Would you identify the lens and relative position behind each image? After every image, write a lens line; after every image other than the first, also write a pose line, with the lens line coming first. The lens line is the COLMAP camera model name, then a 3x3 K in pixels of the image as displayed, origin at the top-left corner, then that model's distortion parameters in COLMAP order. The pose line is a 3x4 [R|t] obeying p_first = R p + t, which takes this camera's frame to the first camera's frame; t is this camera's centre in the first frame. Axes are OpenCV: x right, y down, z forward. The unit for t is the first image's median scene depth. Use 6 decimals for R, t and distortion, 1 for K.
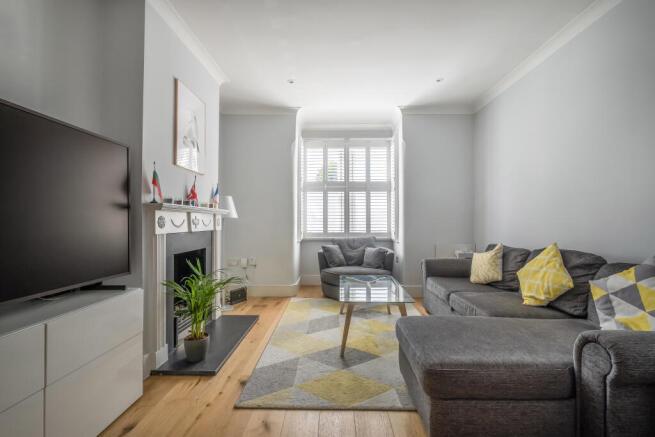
lens RADIAL K [[290.5, 0, 327.5], [0, 290.5, 218.5], [0, 0, 1]] dist [-0.001396, -0.000034]
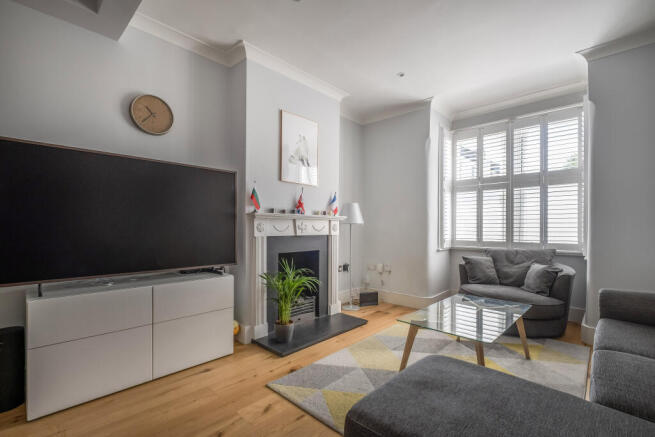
lens RADIAL K [[295.0, 0, 327.6], [0, 295.0, 228.4], [0, 0, 1]] dist [0.000270, -0.000051]
pose [[0.737641, 0.006097, -0.675166, 0.301865], [0.004114, 0.999900, 0.013525, 0.000241], [0.675181, -0.012754, 0.737542, 0.133445]]
